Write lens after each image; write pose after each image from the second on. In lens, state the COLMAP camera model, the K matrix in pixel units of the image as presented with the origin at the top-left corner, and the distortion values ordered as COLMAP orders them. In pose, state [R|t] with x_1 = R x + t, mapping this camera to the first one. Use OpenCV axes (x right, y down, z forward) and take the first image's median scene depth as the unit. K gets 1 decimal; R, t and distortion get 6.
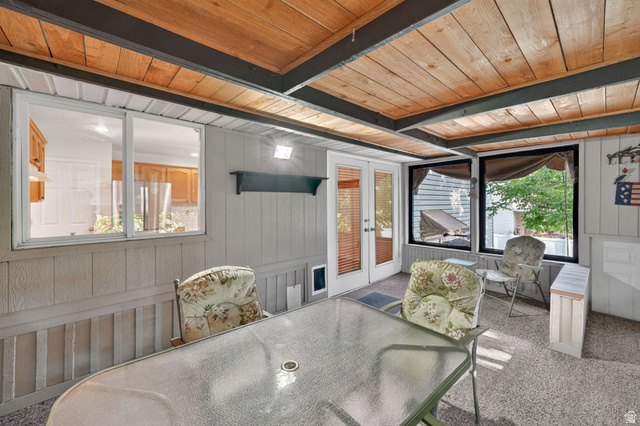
lens RADIAL K [[250.1, 0, 318.5], [0, 250.1, 207.3], [0, 0, 1]] dist [-0.009498, 0.000491]
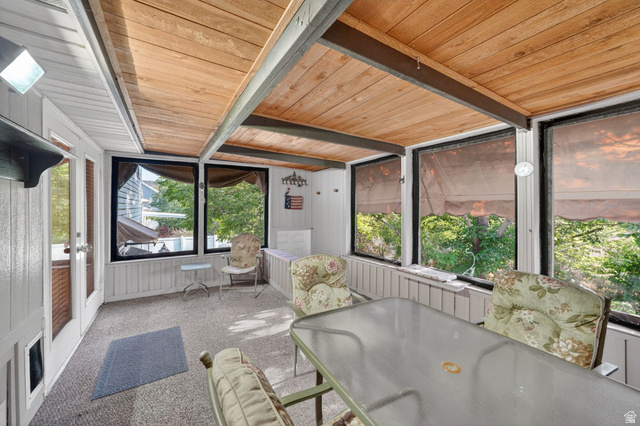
lens RADIAL K [[250.1, 0, 318.5], [0, 250.1, 207.3], [0, 0, 1]] dist [-0.009498, 0.000491]
pose [[0.193451, 0.008385, 0.981074, -0.380779], [0.009567, 0.999900, -0.010433, -0.000170], [-0.981063, 0.011404, 0.193352, 0.417723]]
